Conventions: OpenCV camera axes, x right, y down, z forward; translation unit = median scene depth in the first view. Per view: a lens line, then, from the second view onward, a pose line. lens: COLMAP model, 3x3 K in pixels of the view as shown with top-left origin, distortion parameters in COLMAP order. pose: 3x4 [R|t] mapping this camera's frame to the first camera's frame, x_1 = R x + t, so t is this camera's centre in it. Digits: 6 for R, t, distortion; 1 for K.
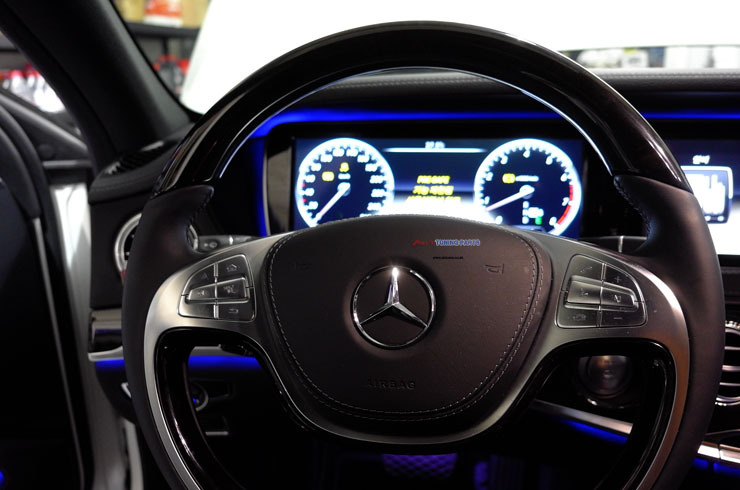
lens RADIAL K [[593.6, 0, 370.3], [0, 593.6, 240.7], [0, 0, 1]] dist [-0.017785, -0.007102]
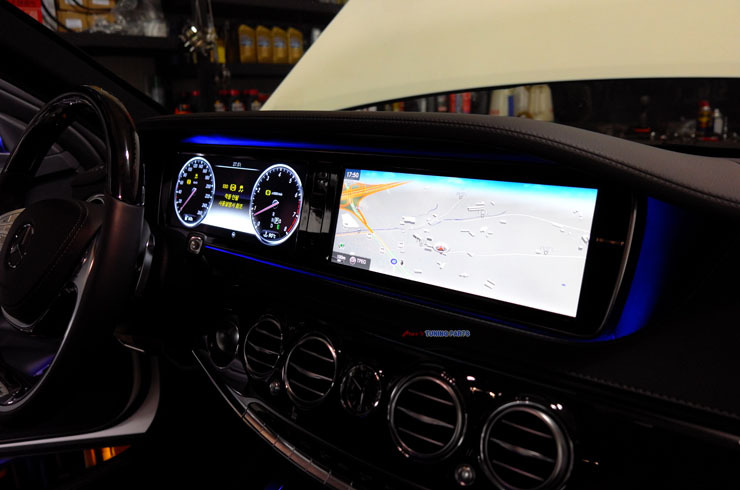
lens RADIAL K [[593.6, 0, 372.3], [0, 593.6, 241.4], [0, 0, 1]] dist [-0.017785, -0.007102]
pose [[0.846499, 0.126048, -0.517254, 1.075811], [-0.147570, 0.989052, -0.000483, -0.031809], [0.511530, 0.076740, 0.855832, 0.017985]]
